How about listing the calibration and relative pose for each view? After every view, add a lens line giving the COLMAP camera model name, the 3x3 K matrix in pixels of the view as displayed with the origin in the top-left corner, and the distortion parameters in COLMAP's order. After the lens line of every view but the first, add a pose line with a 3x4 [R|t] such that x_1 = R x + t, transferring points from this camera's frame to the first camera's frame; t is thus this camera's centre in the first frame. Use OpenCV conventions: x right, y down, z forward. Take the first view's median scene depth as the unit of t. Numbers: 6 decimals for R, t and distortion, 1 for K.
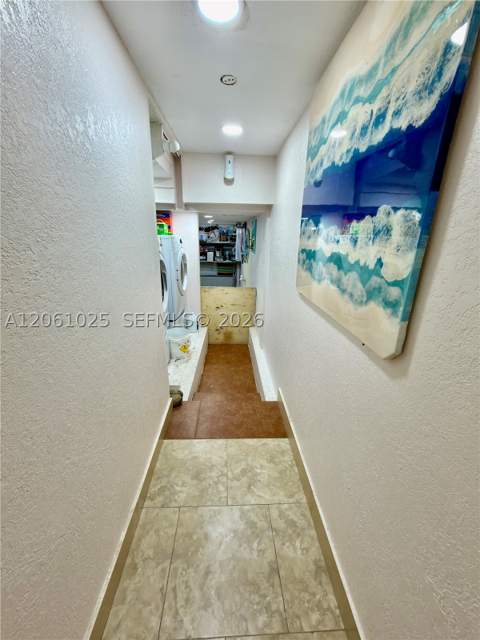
lens RADIAL K [[256.2, 0, 240.0], [0, 256.2, 320.9], [0, 0, 1]] dist [0.001918, -0.000031]
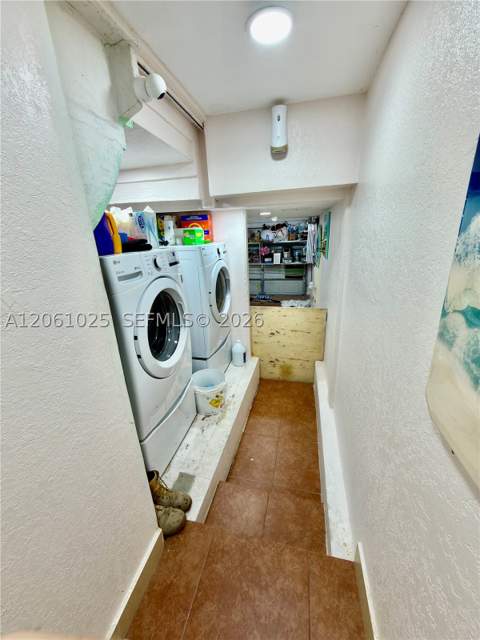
lens RADIAL K [[256.2, 0, 239.7], [0, 256.2, 318.7], [0, 0, 1]] dist [0.001918, -0.000031]
pose [[0.959839, 0.028610, -0.279090, 0.028454], [-0.027886, 0.999590, 0.006564, -0.095830], [0.279164, 0.001482, 0.960242, 0.242734]]
